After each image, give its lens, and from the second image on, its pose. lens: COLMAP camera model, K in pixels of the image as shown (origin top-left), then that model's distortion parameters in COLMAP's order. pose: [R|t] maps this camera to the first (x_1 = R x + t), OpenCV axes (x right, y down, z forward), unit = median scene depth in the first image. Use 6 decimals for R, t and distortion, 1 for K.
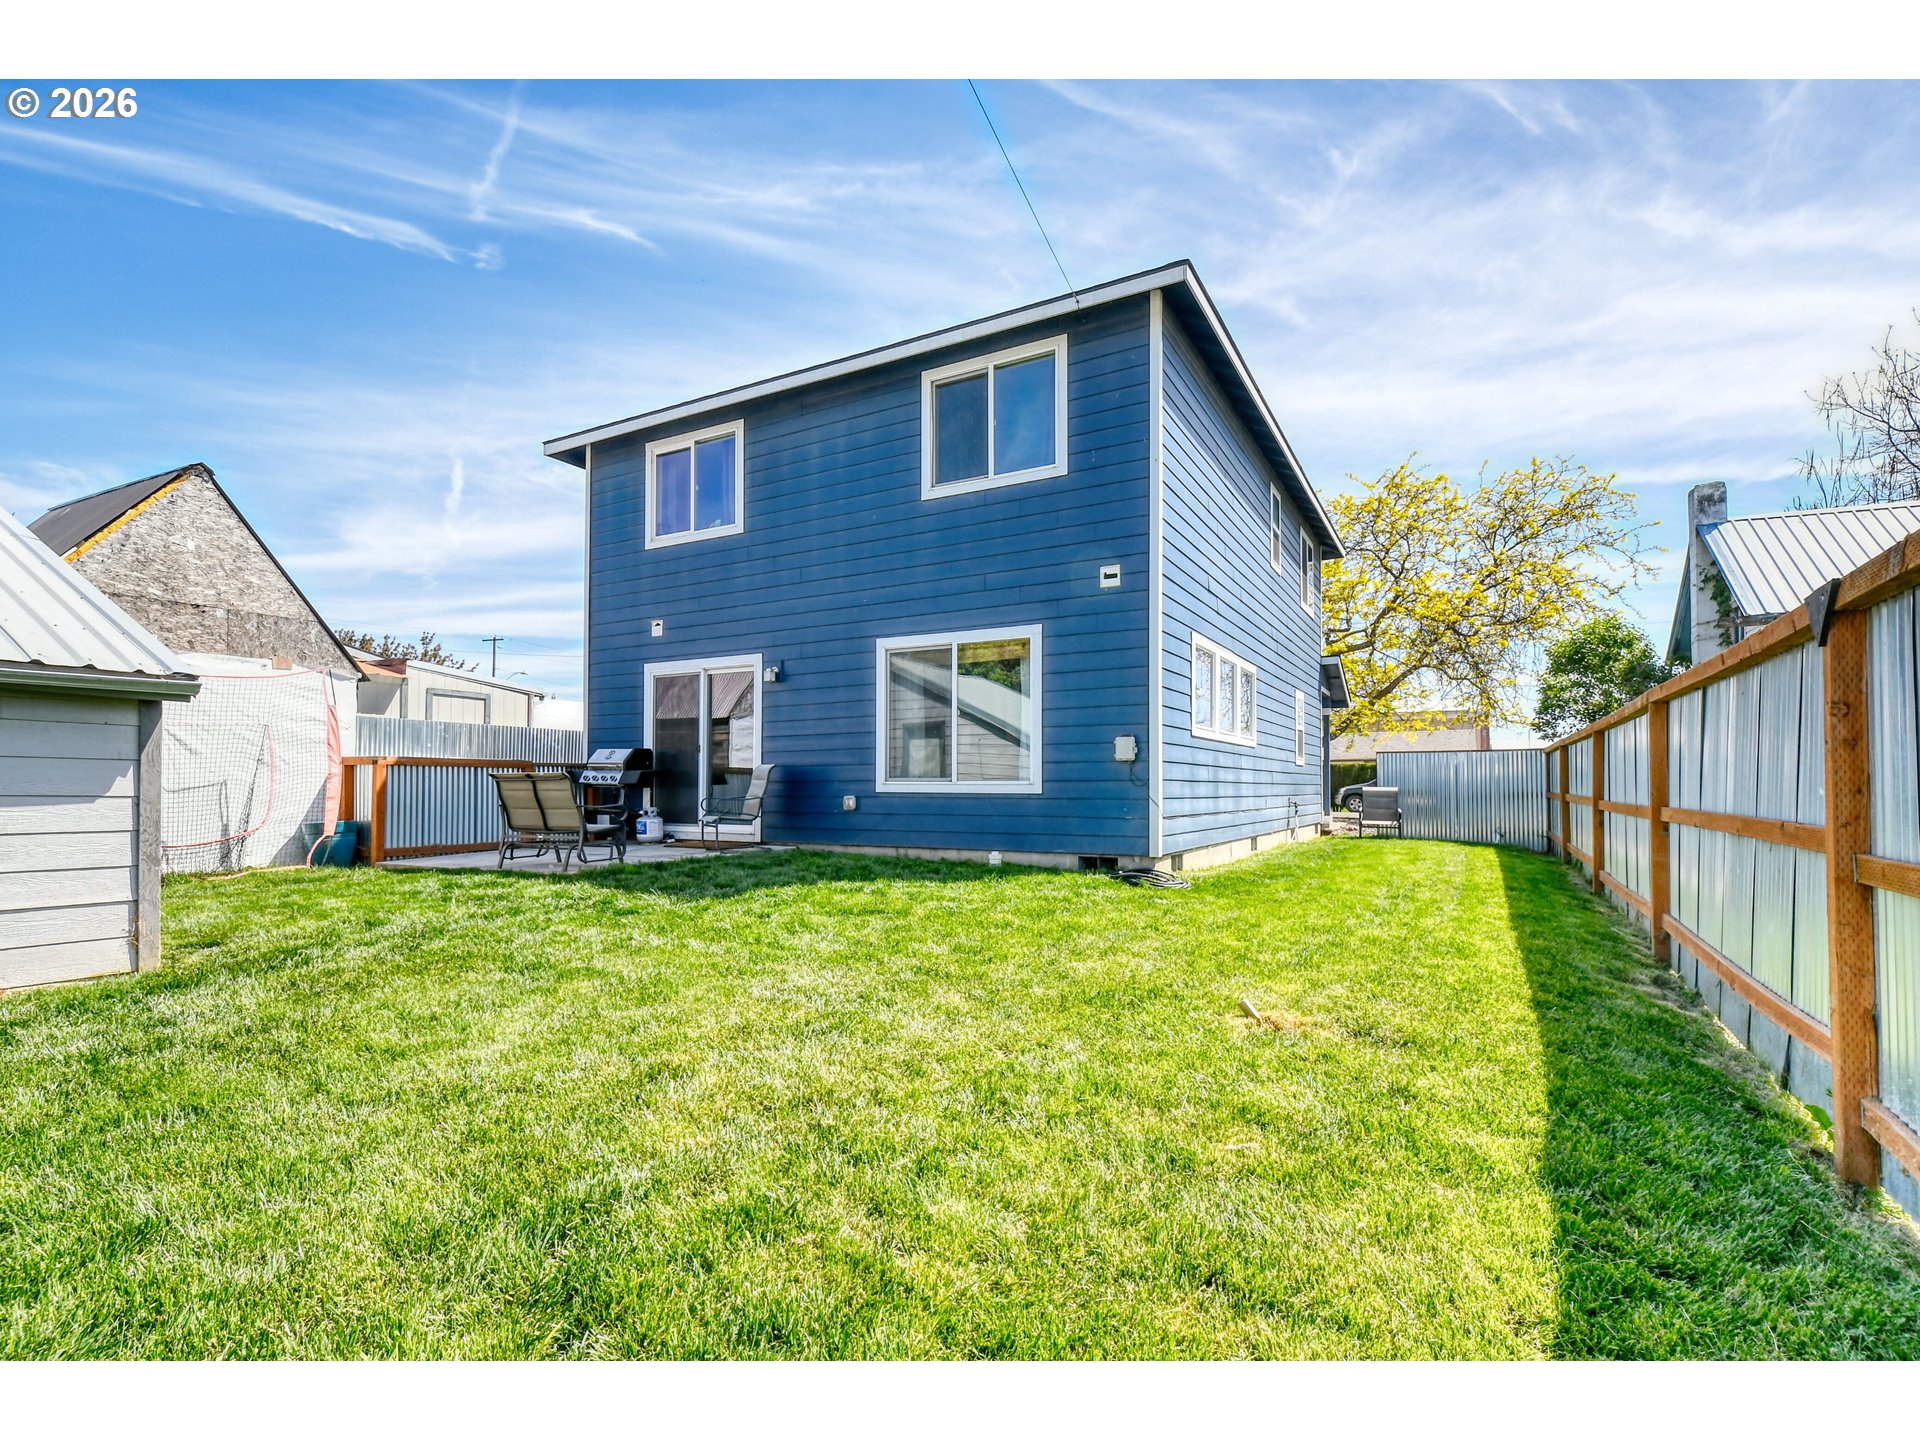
lens RADIAL K [[922.7, 0, 959.8], [0, 922.7, 763.8], [0, 0, 1]] dist [0.031400, -0.028527]
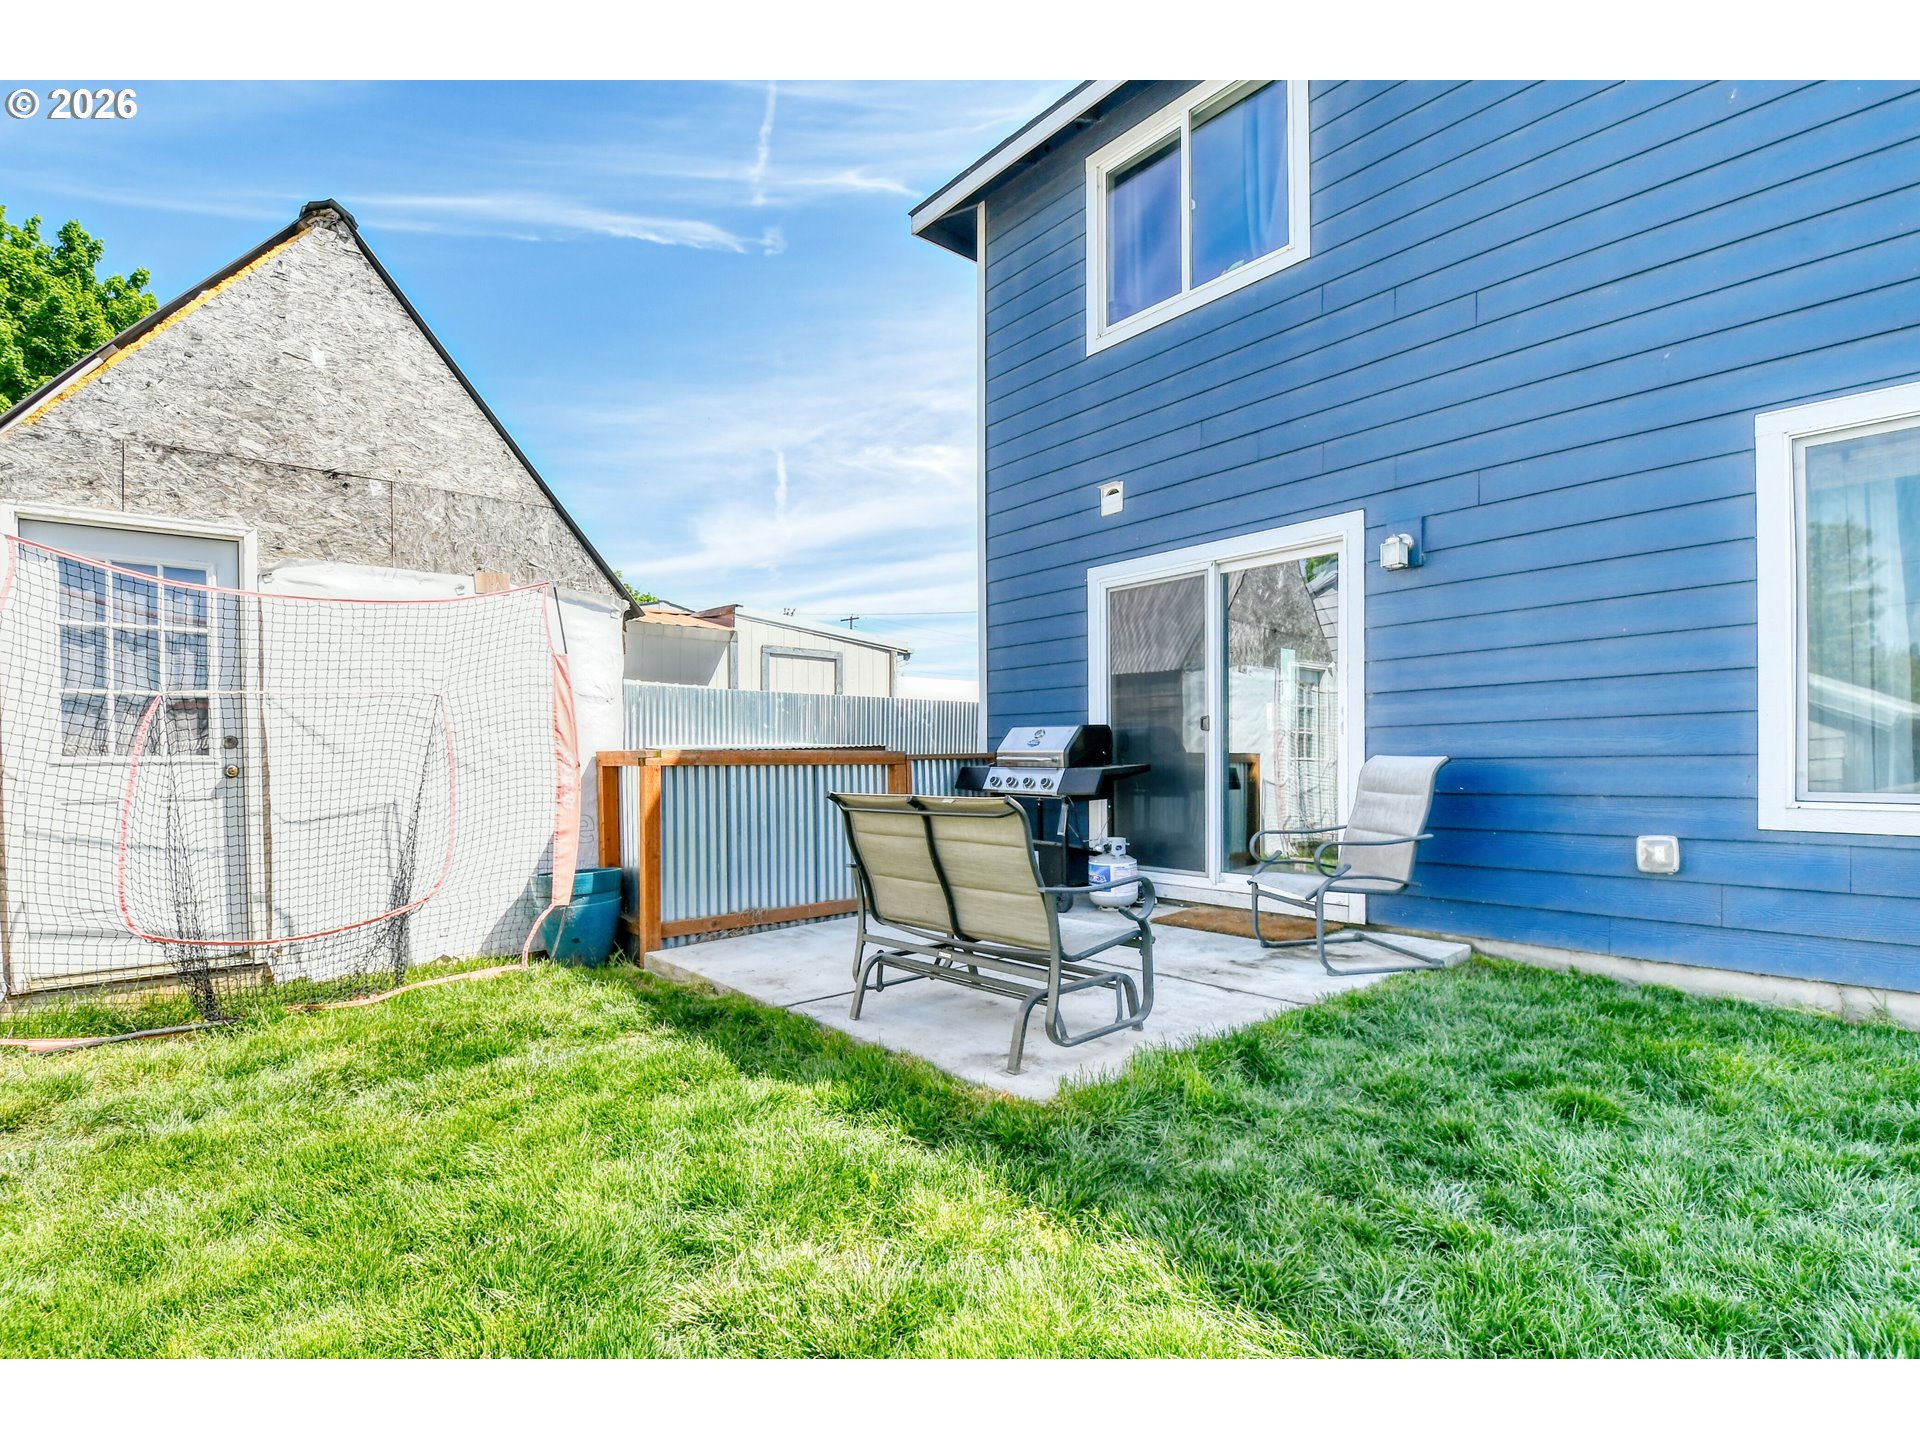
lens RADIAL K [[926.9, 0, 959.3], [0, 926.9, 769.5], [0, 0, 1]] dist [0.013392, -0.021346]
pose [[0.938447, -0.004413, -0.345396, -0.246478], [0.016982, 0.999299, 0.033373, -0.010631], [0.345006, -0.037184, 0.937864, 0.505035]]
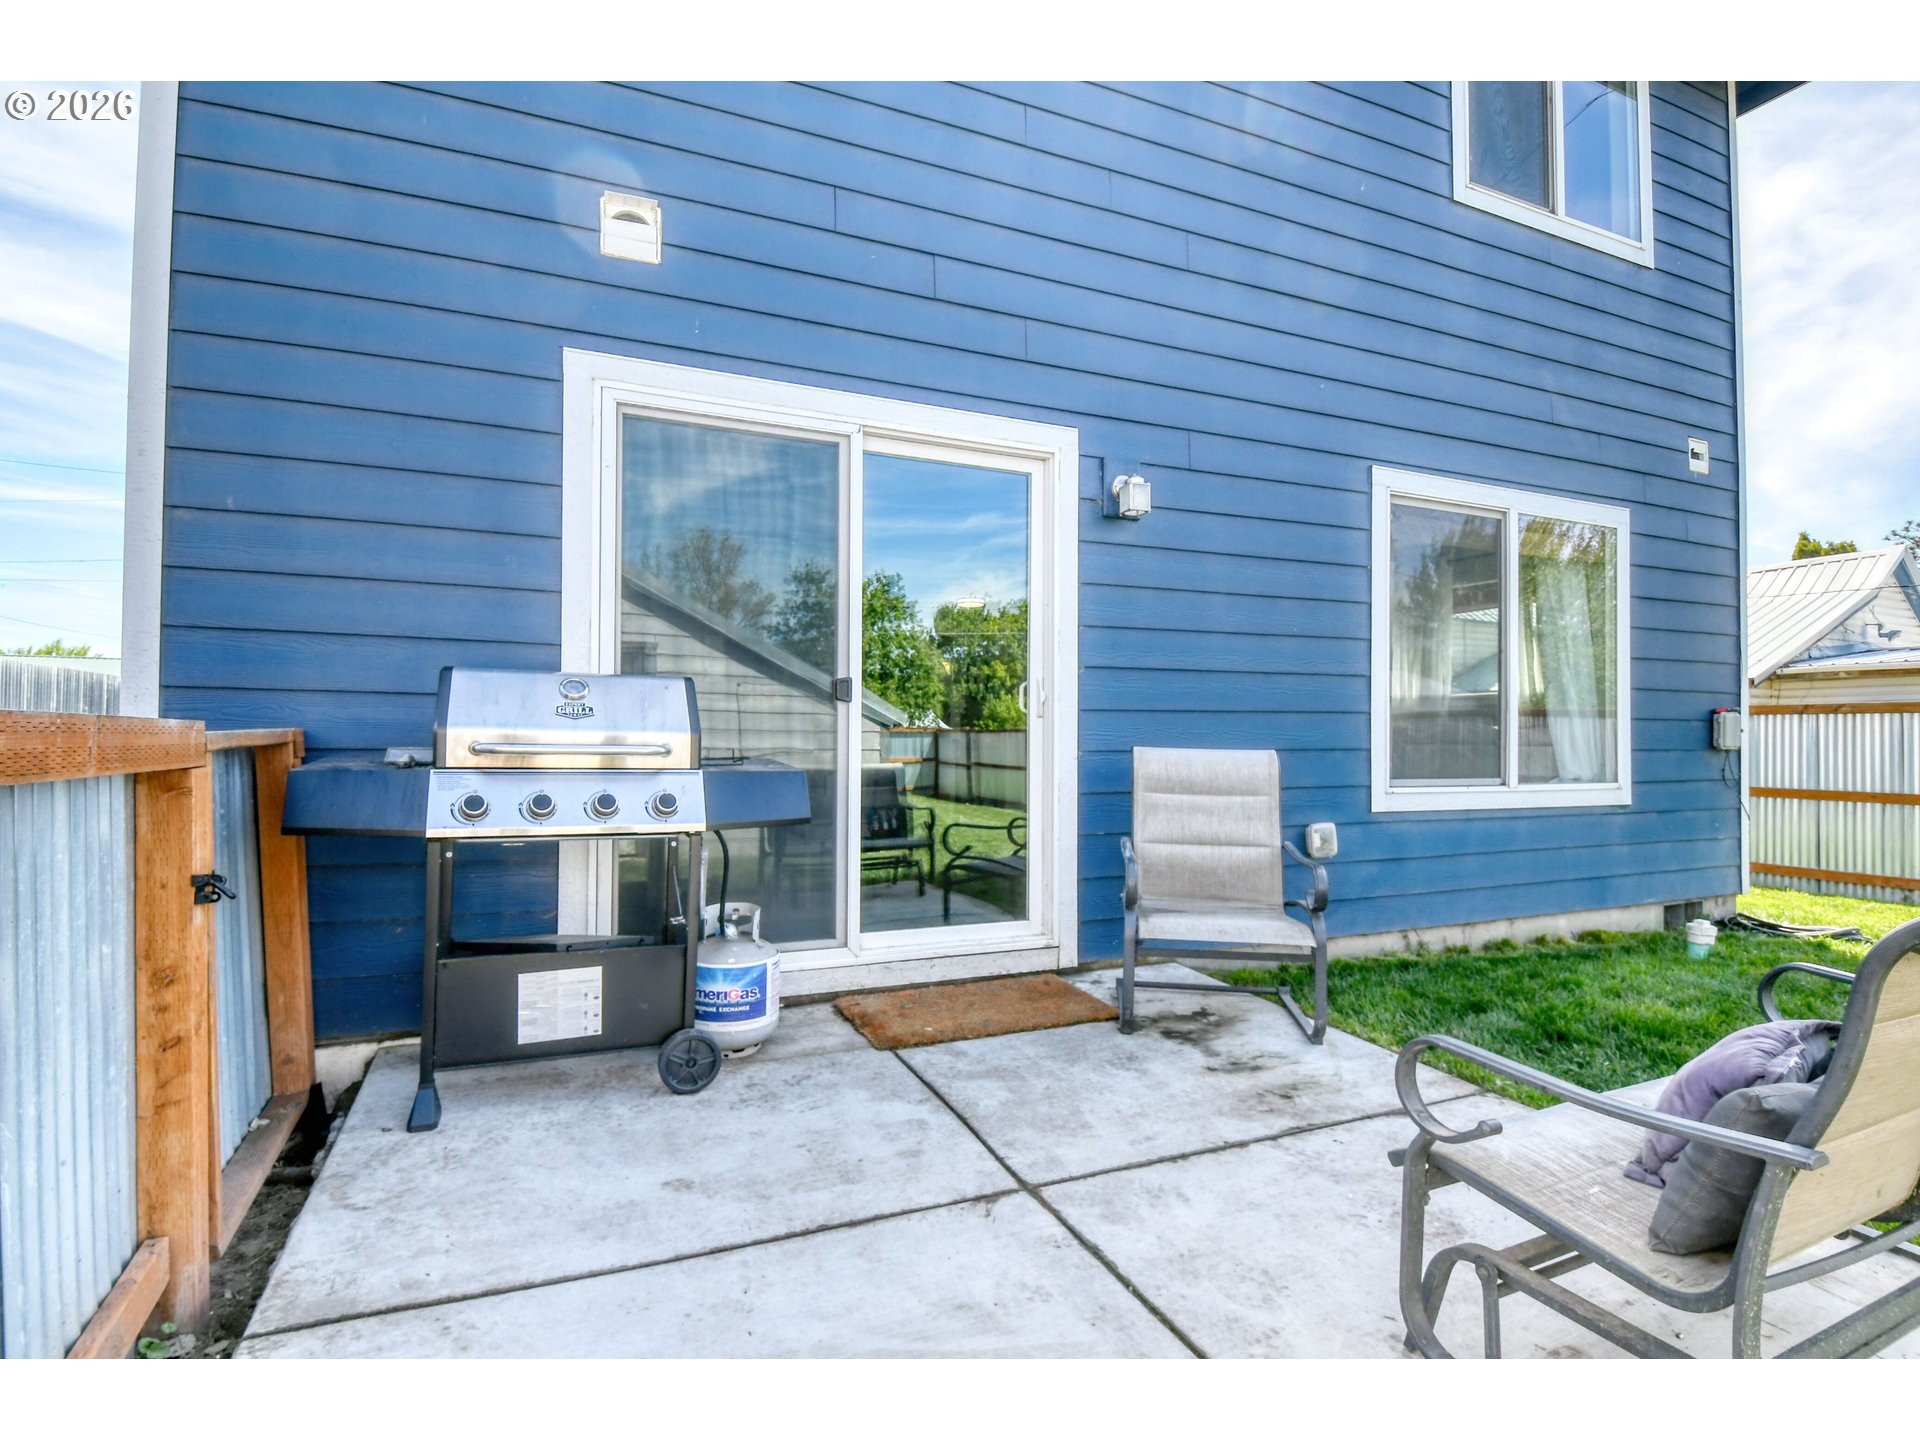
lens RADIAL K [[933.0, 0, 965.7], [0, 933.0, 732.0], [0, 0, 1]] dist [0.017686, -0.021936]
pose [[0.600275, 0.009597, 0.799736, -0.528201], [-0.022435, 0.999737, 0.004842, -0.005346], [-0.799479, -0.020849, 0.600332, 0.826157]]
